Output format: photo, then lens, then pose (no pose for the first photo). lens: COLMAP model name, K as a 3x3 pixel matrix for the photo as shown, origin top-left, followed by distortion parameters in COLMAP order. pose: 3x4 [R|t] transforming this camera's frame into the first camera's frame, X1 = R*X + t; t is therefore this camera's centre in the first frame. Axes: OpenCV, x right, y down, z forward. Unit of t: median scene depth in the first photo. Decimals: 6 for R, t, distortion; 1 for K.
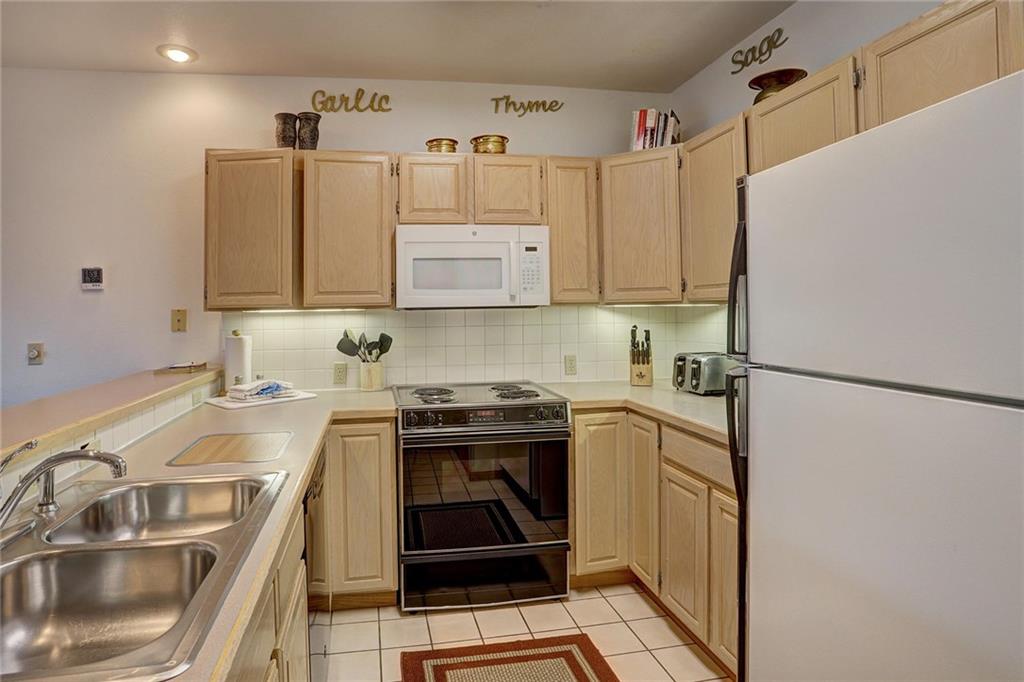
lens RADIAL K [[543.1, 0, 449.5], [0, 543.1, 301.9], [0, 0, 1]] dist [-0.080545, 0.060701]
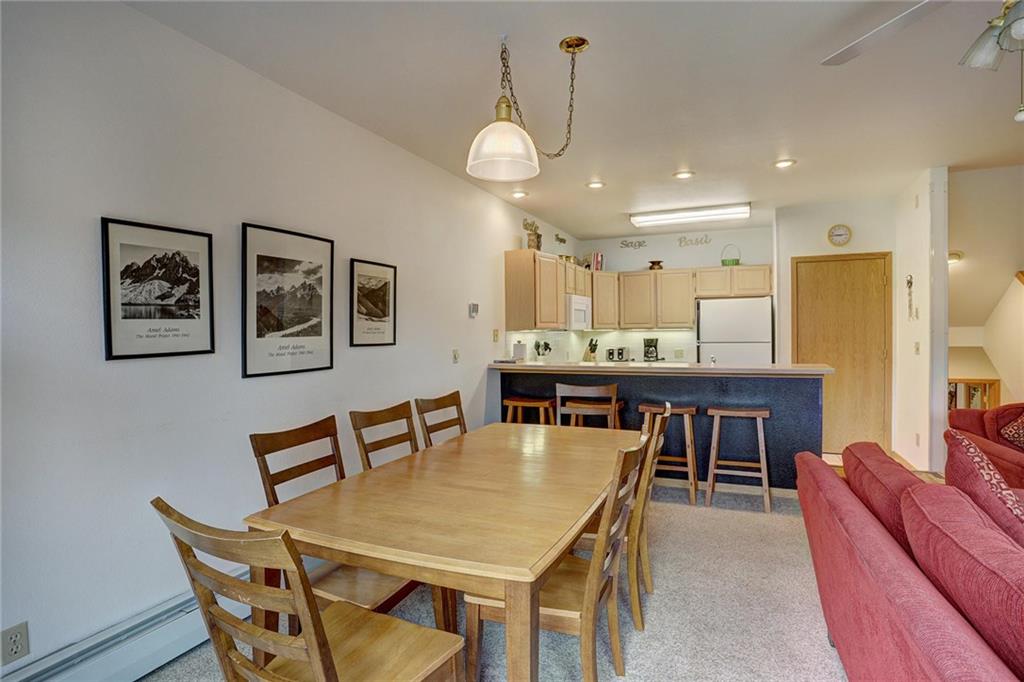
lens RADIAL K [[511.5, 0, 513.1], [0, 511.5, 338.1], [0, 0, 1]] dist [-0.080795, 0.029800]
pose [[0.532122, -0.003003, 0.846663, -2.015555], [-0.005263, 0.999963, 0.006854, 0.032374], [-0.846652, -0.008103, 0.532086, 0.035176]]
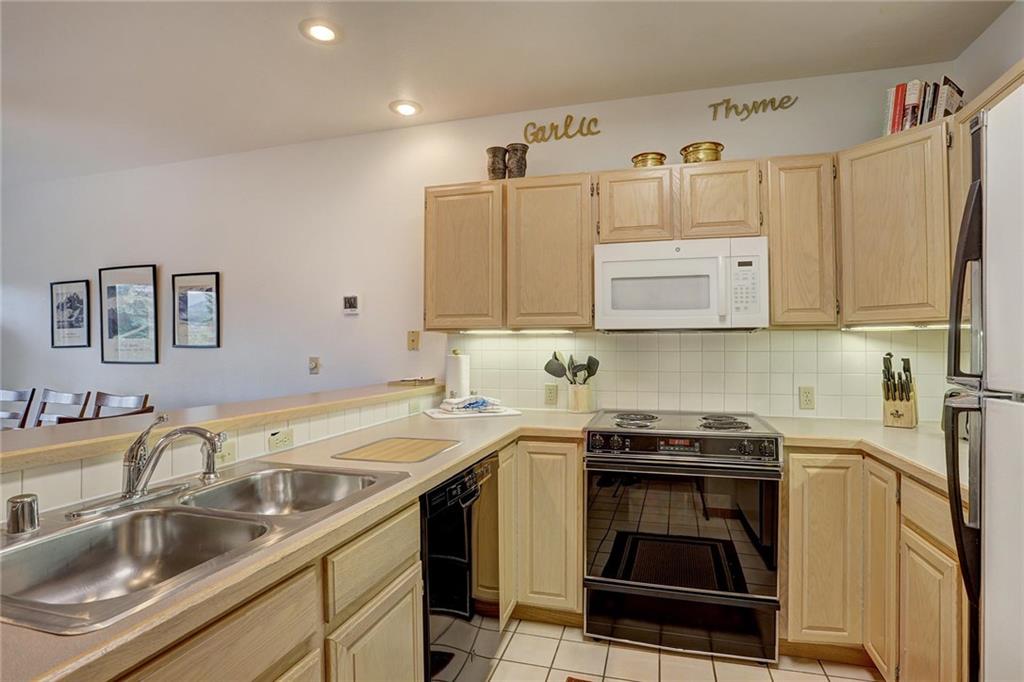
lens RADIAL K [[505.5, 0, 508.2], [0, 505.5, 340.7], [0, 0, 1]] dist [-0.074091, 0.033883]
pose [[0.915165, 0.010507, -0.402942, 0.123675], [-0.007589, 0.999932, 0.008837, 0.024682], [0.403008, -0.005030, 0.915183, 0.093802]]
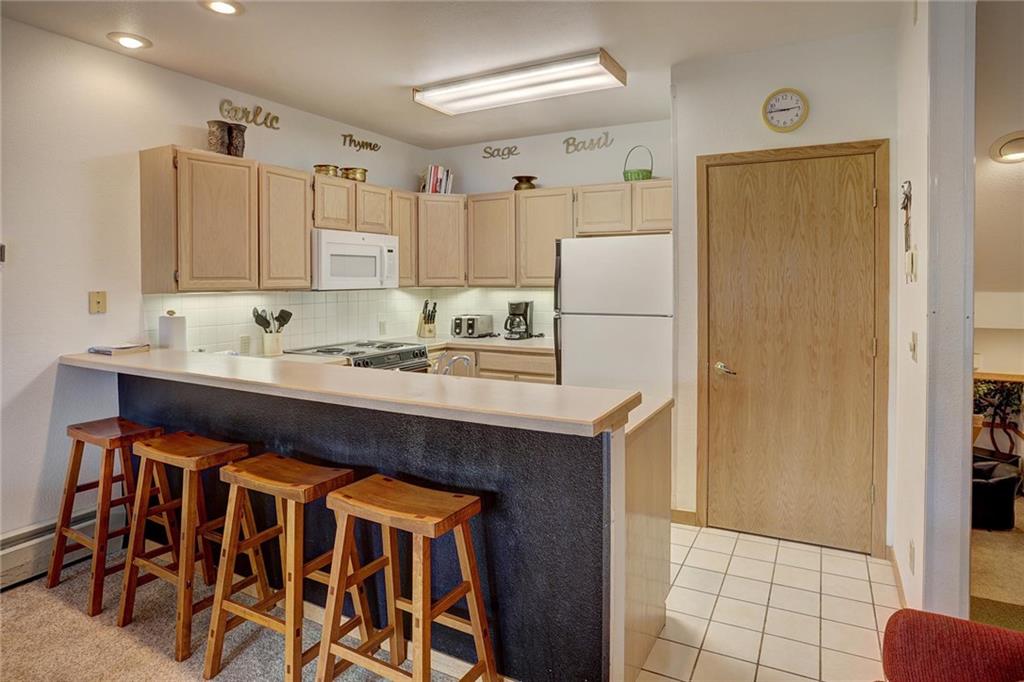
lens RADIAL K [[566.7, 0, 531.0], [0, 566.7, 277.4], [0, 0, 1]] dist [-0.051209, 0.000183]
pose [[0.582208, 0.014290, 0.812915, -0.898107], [-0.013782, 0.999875, -0.007706, -0.015801], [-0.812923, -0.006717, 0.582332, -0.243824]]
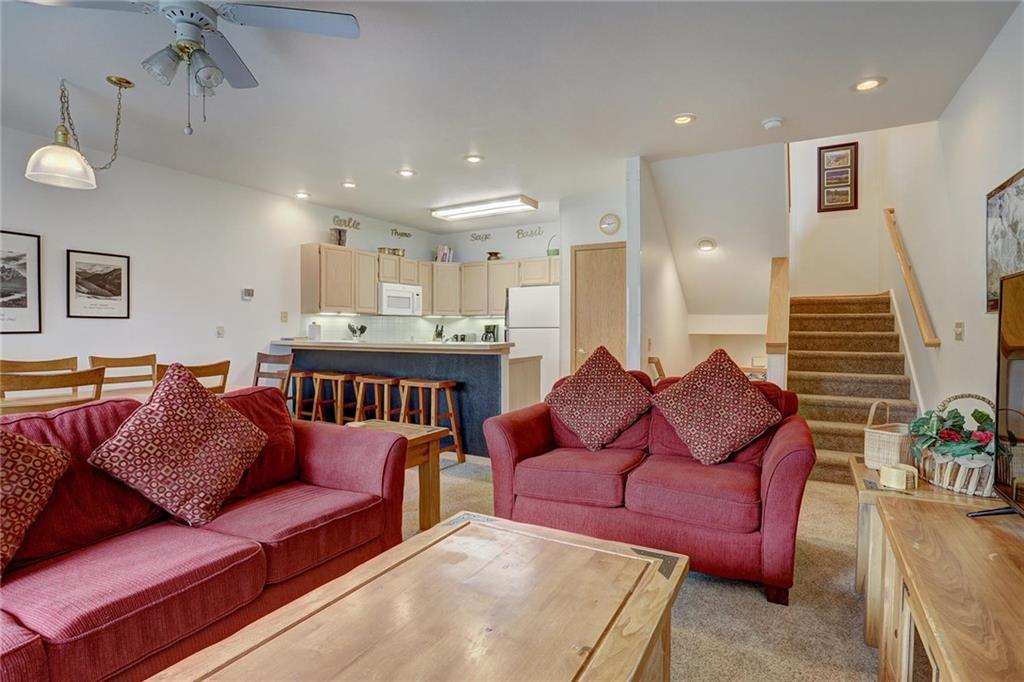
lens RADIAL K [[505.9, 0, 512.0], [0, 505.9, 341.0], [0, 0, 1]] dist [-0.086684, 0.043616]
pose [[0.613942, -0.004664, 0.789337, -1.563661], [-0.018462, 0.999624, 0.020266, 0.077458], [-0.789135, -0.027015, 0.613625, -0.950397]]
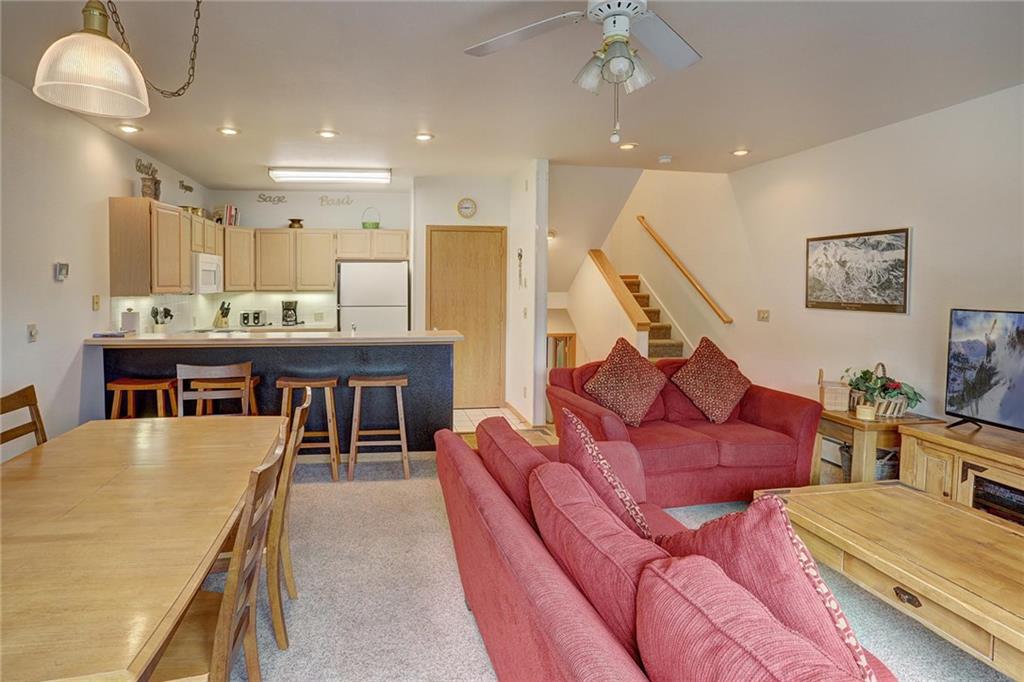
lens RADIAL K [[528.0, 0, 443.4], [0, 528.0, 303.1], [0, 0, 1]] dist [-0.088598, 0.048653]
pose [[0.012300, -0.022314, 0.999675, -1.945469], [-0.015073, 0.999633, 0.022499, -0.009182], [-0.999811, -0.015345, 0.011959, 0.055282]]
